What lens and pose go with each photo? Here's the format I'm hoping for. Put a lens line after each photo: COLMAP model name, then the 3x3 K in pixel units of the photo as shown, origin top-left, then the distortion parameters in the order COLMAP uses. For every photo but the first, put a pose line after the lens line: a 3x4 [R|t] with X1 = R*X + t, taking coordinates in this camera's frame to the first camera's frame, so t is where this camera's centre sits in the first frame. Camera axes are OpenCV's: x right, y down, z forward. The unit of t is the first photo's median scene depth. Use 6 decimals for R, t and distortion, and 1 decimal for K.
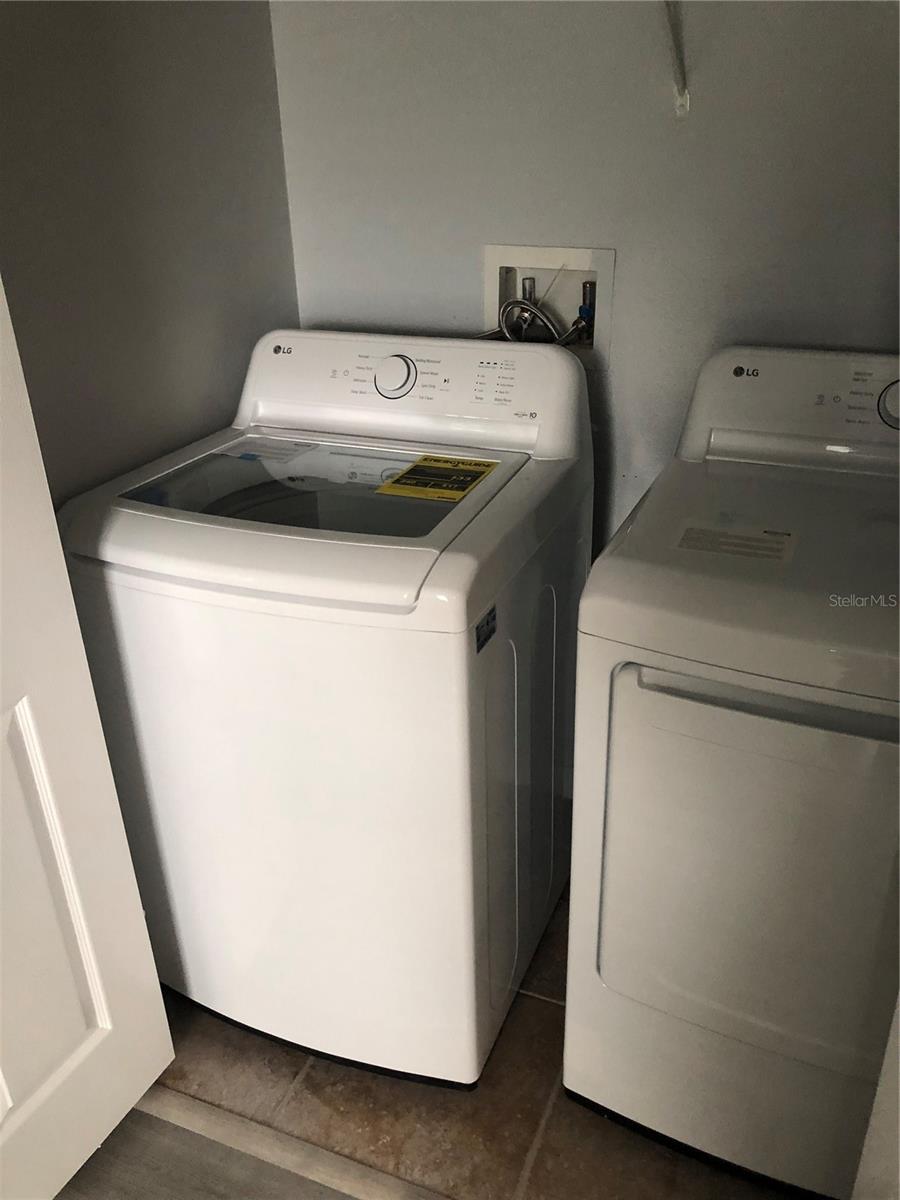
lens RADIAL K [[976.9, 0, 450.0], [0, 976.9, 600.0], [0, 0, 1]] dist [0.010108, -0.004599]
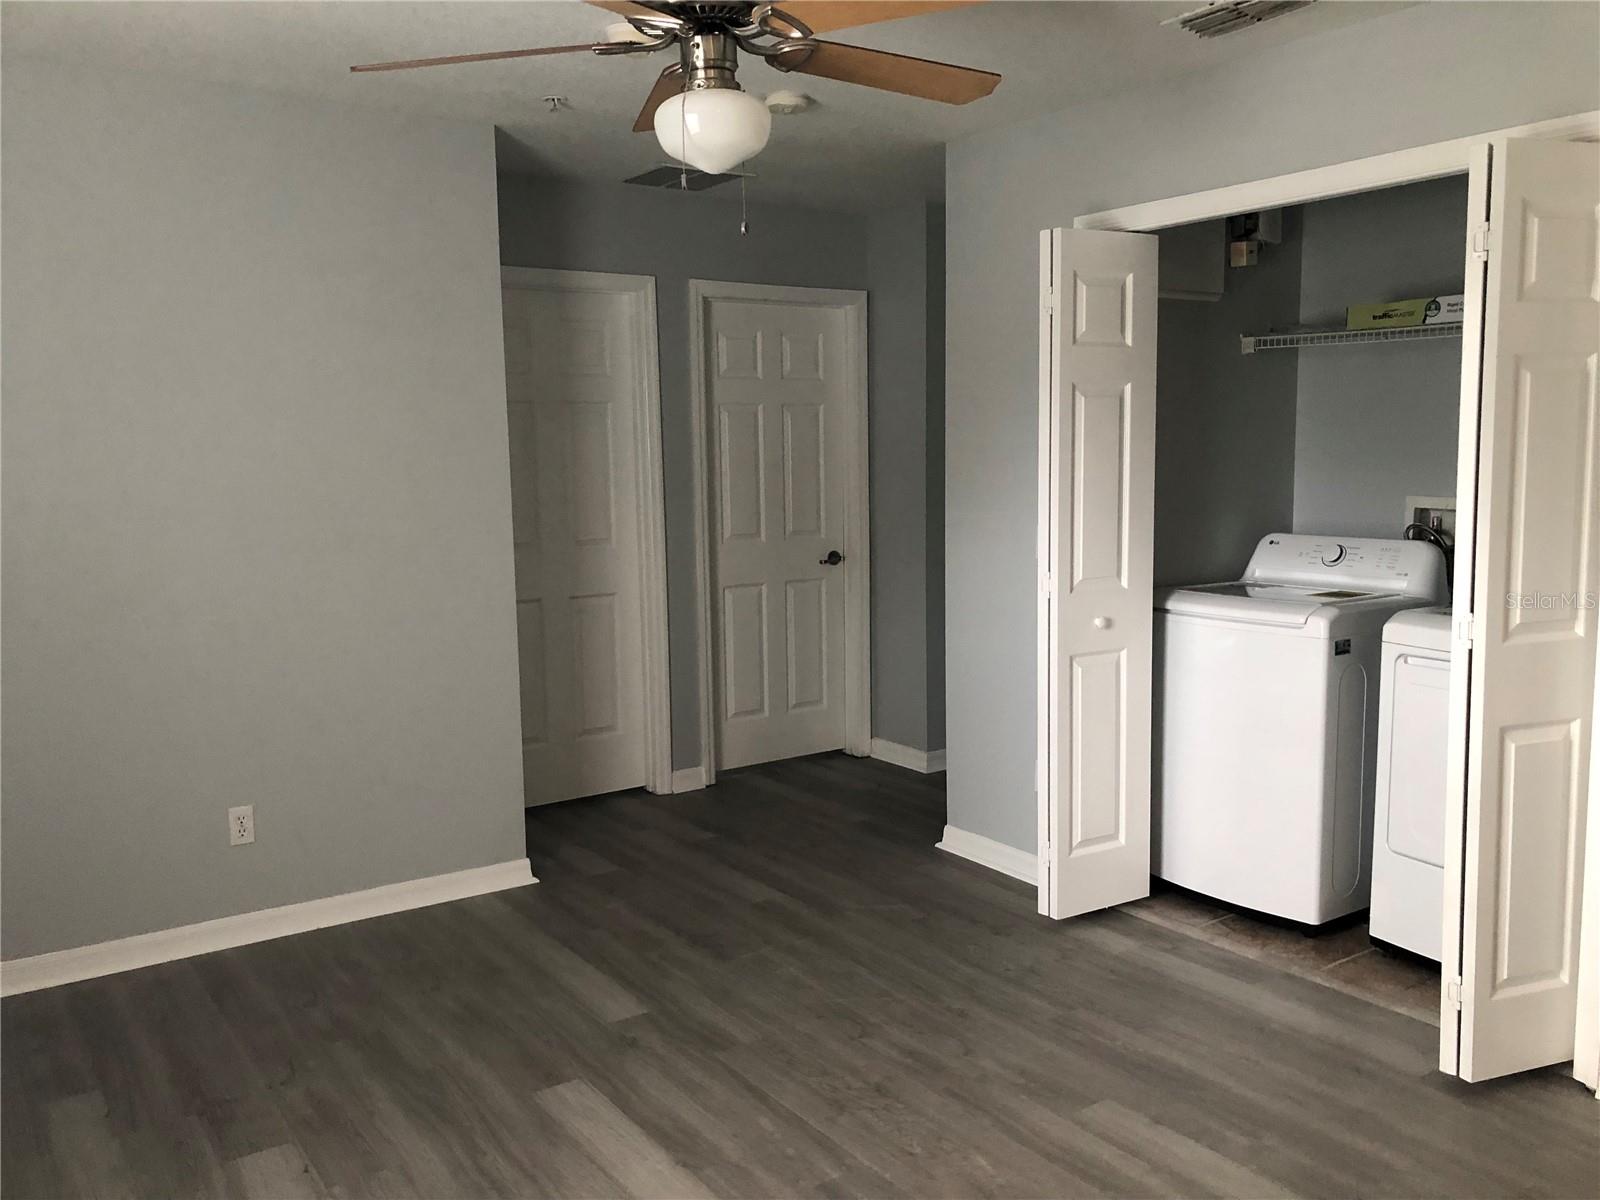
lens RADIAL K [[1302.5, 0, 814.5], [0, 1302.5, 600.8], [0, 0, 1]] dist [0.010108, -0.004599]
pose [[0.841895, 0.080178, -0.533653, 0.448591], [-0.246645, 0.936739, -0.248369, 0.718339], [0.479979, 0.340723, 0.808411, -1.453017]]
